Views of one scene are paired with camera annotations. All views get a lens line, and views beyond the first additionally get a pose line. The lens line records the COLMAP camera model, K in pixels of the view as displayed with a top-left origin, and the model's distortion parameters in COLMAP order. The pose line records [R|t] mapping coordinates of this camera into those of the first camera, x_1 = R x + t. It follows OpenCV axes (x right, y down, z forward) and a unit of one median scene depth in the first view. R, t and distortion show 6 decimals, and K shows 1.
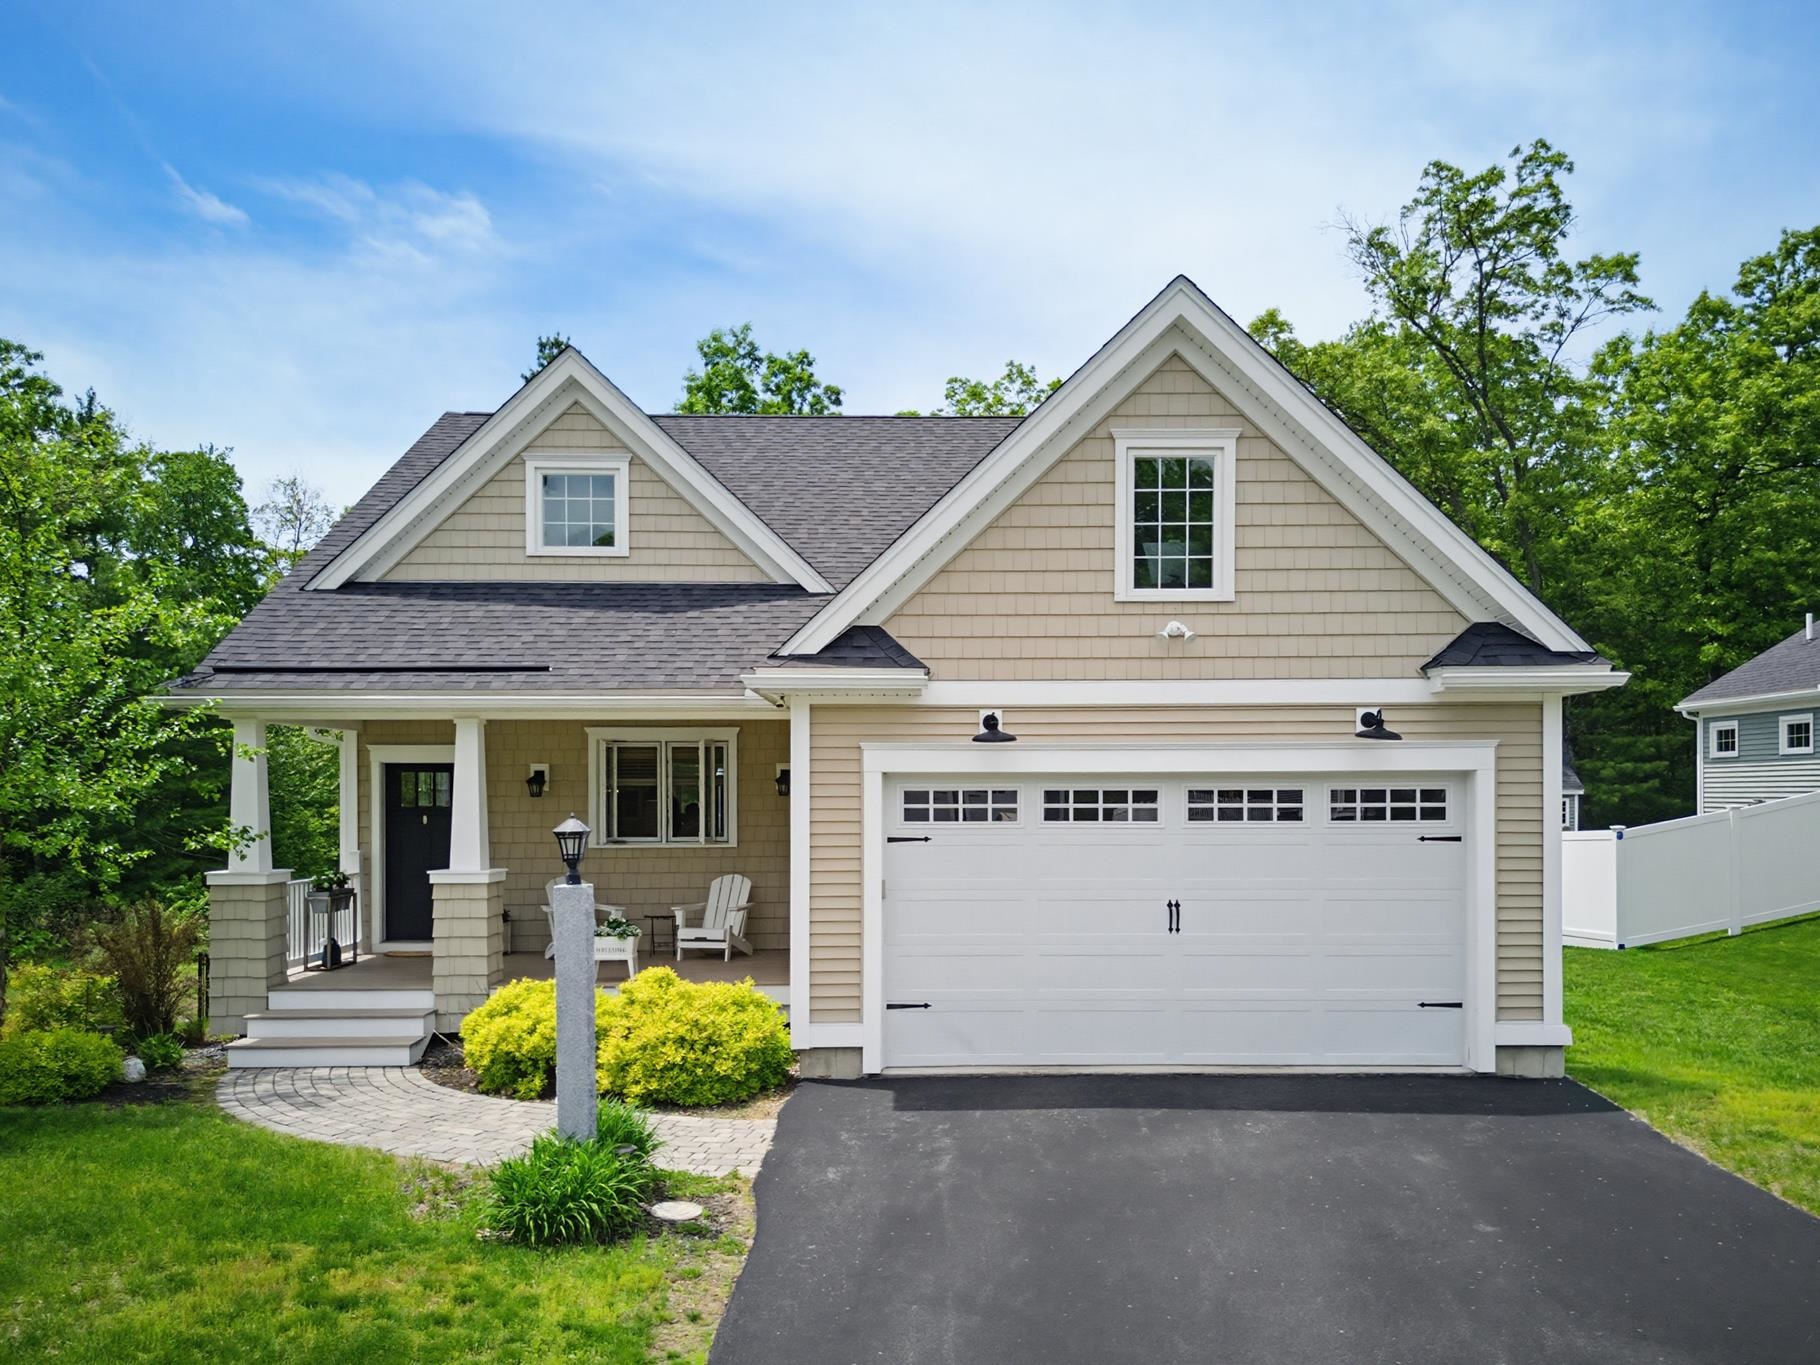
lens RADIAL K [[1450.5, 0, 941.4], [0, 1450.5, 792.4], [0, 0, 1]] dist [0.090132, -0.078822]
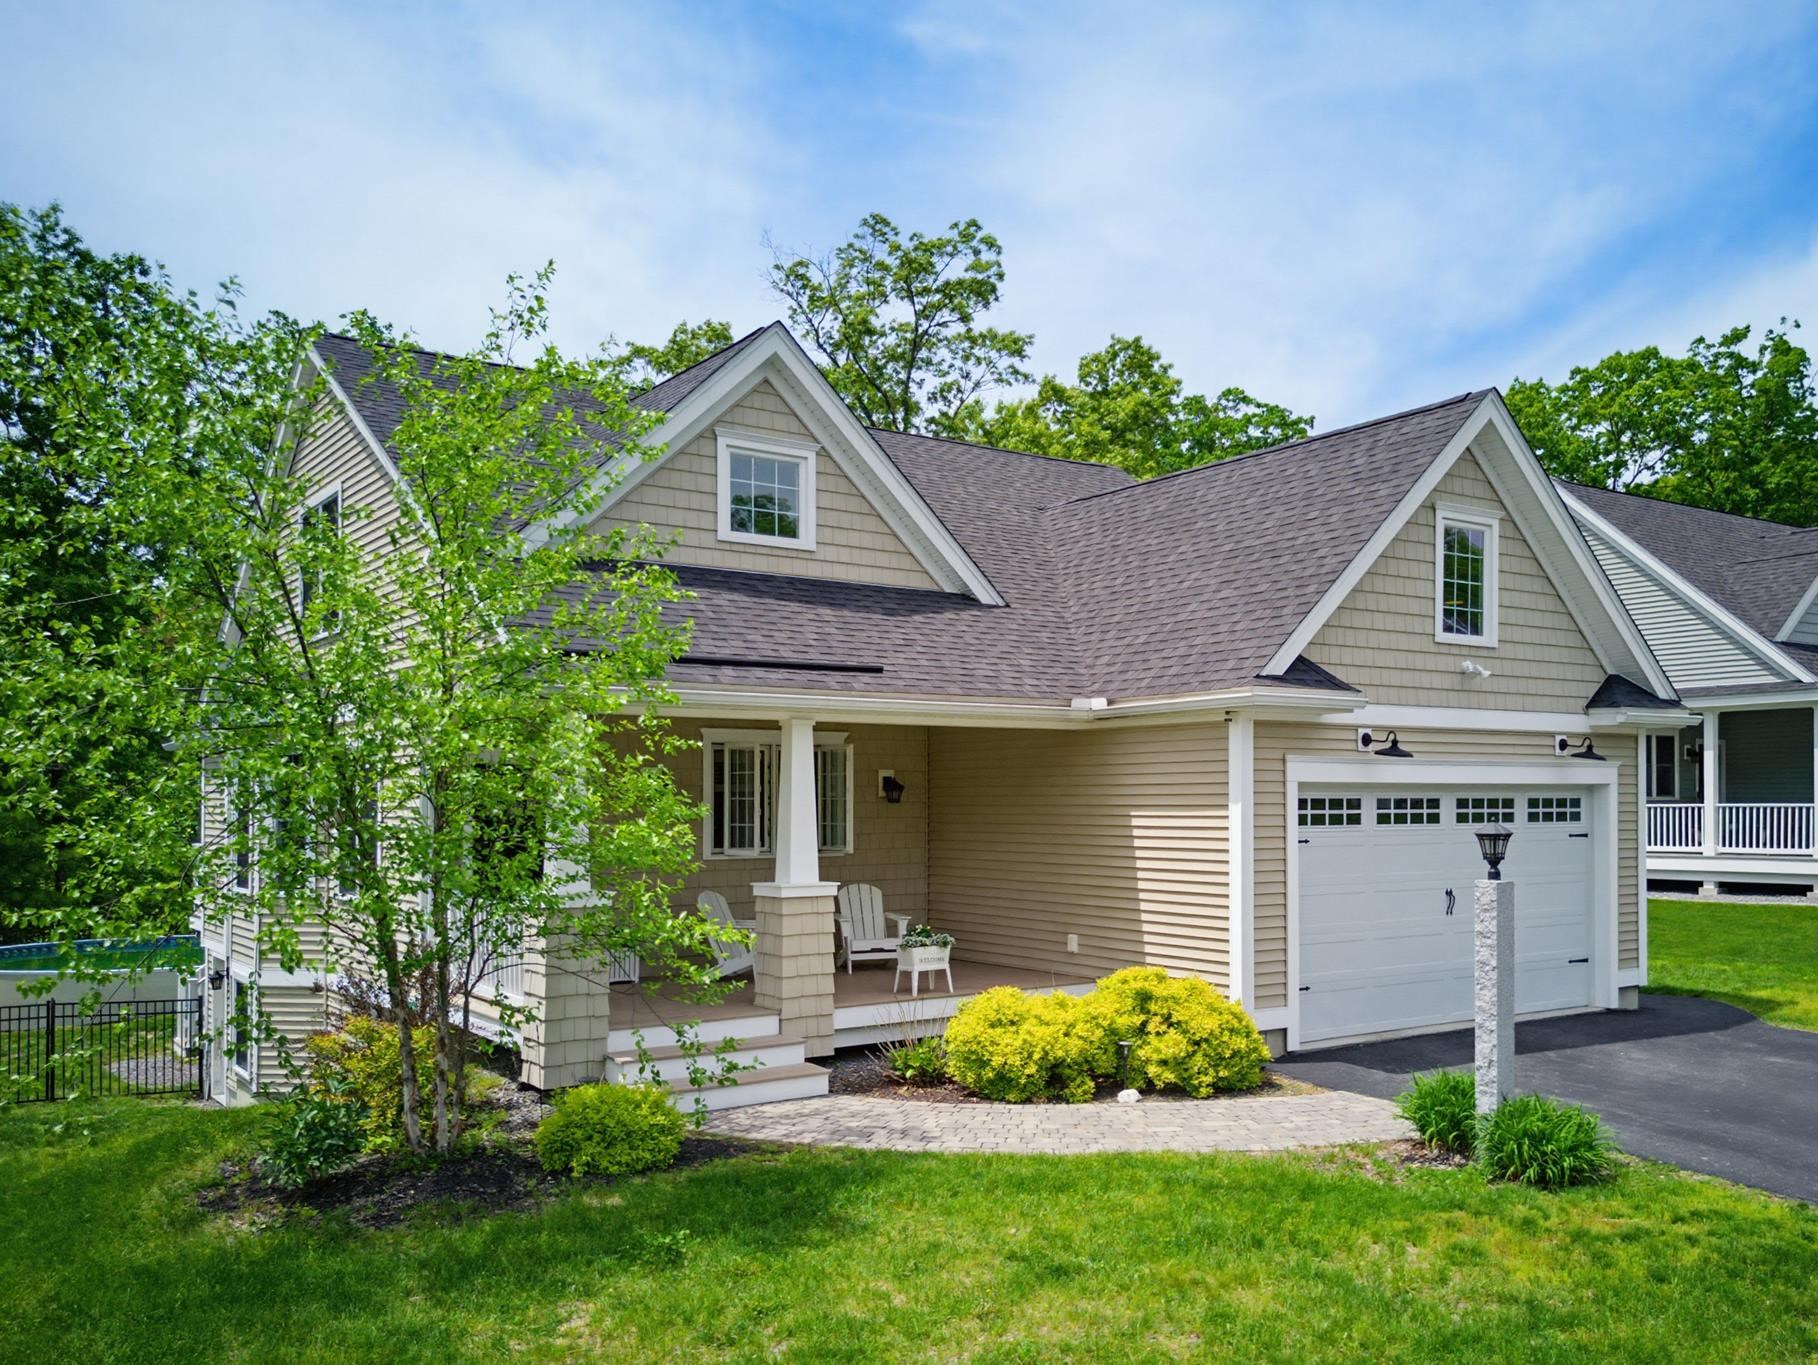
lens RADIAL K [[1532.1, 0, 979.5], [0, 1532.1, 792.5], [0, 0, 1]] dist [0.042018, -0.006536]
pose [[0.821699, 0.004079, 0.569907, -0.918412], [0.000300, 0.999971, -0.007589, 0.003293], [-0.569921, 0.006407, 0.821674, 0.163529]]
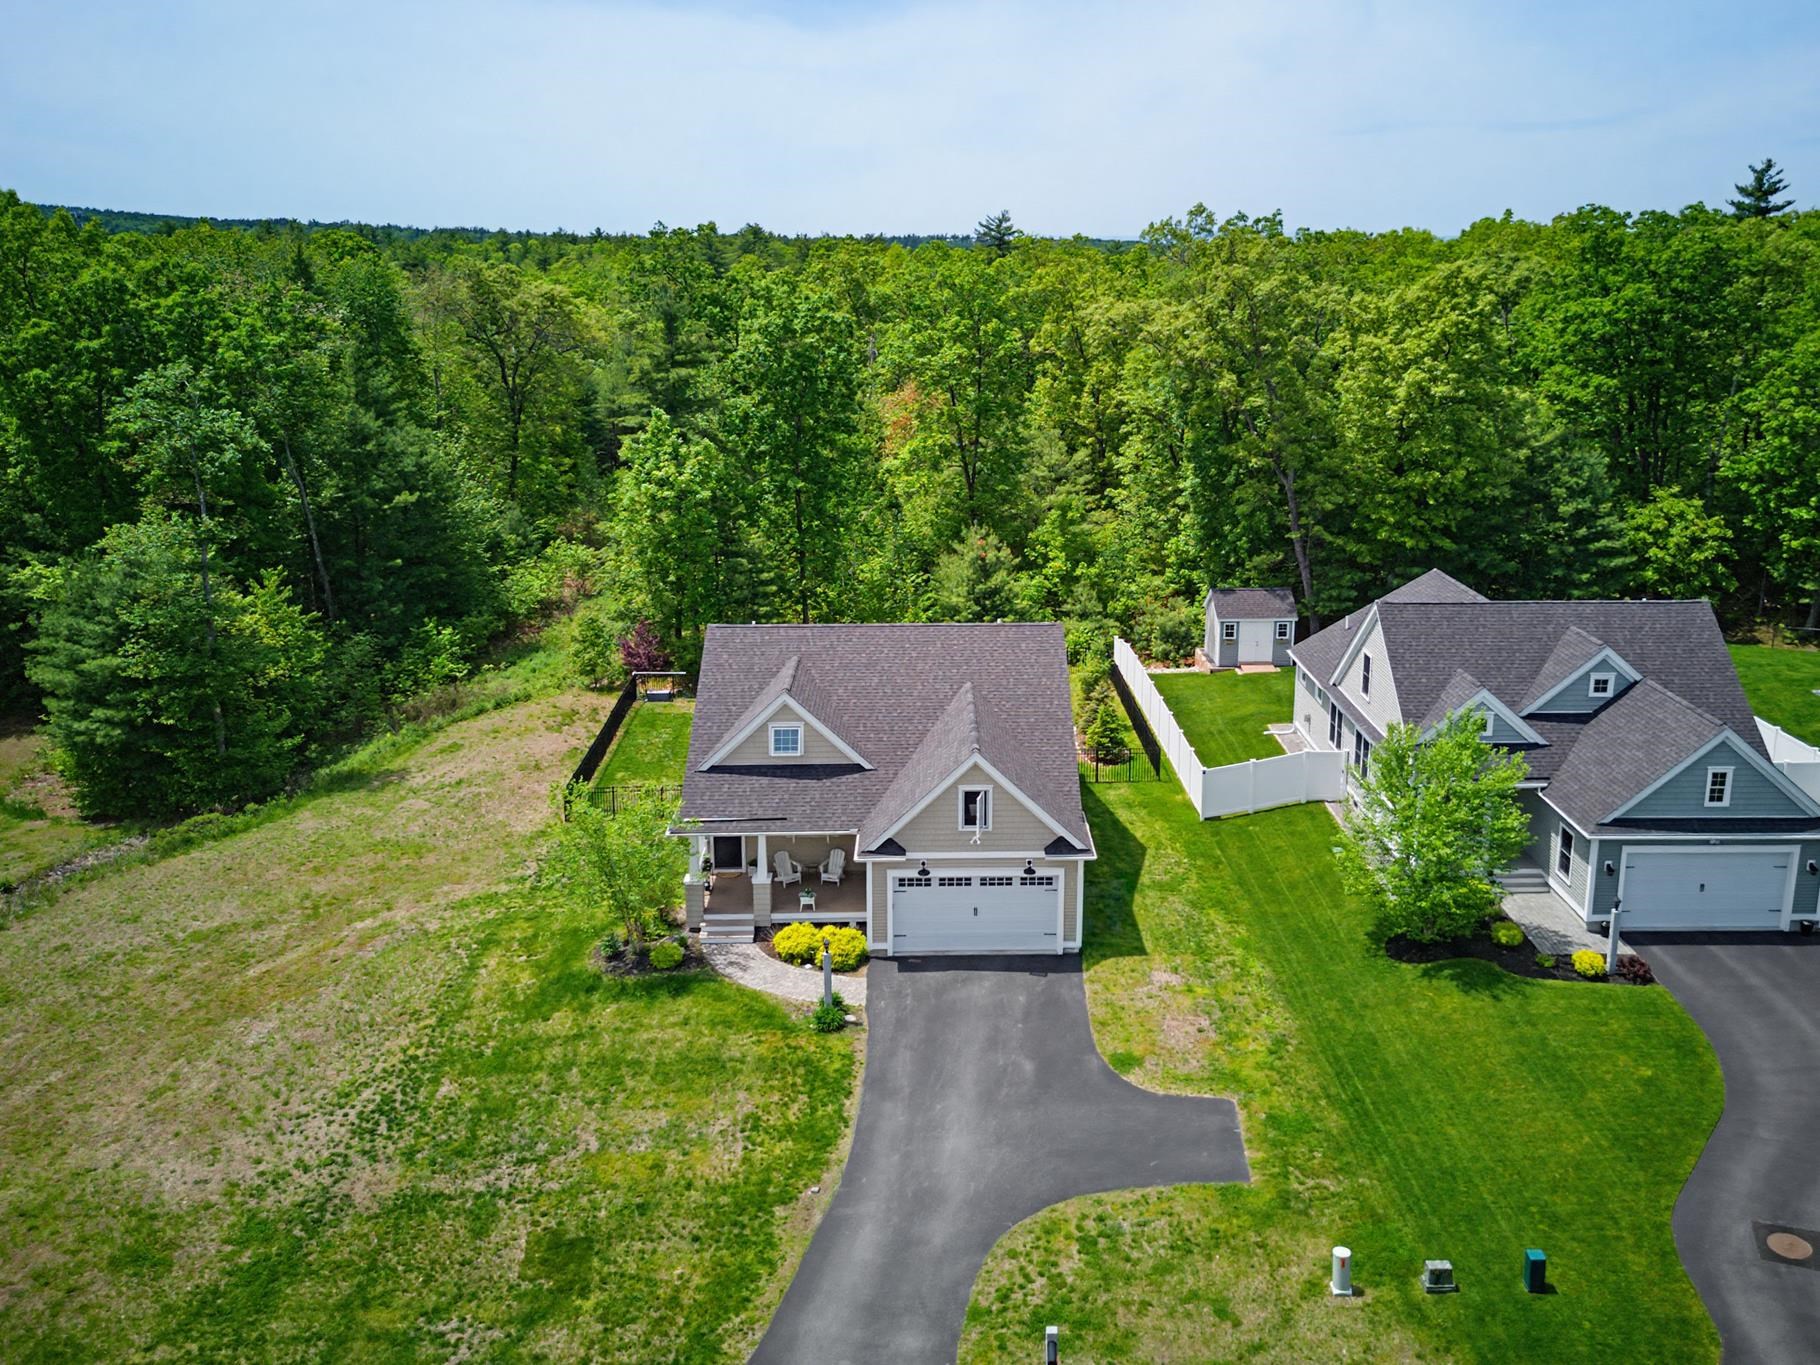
lens RADIAL K [[1306.8, 0, 909.9], [0, 1306.8, 672.0], [0, 0, 1]] dist [0.043455, -0.007347]
pose [[0.999646, -0.008726, -0.025137, 0.086148], [0.014767, 0.967792, 0.251316, -1.292251], [0.022134, -0.251598, 0.967579, -1.944704]]
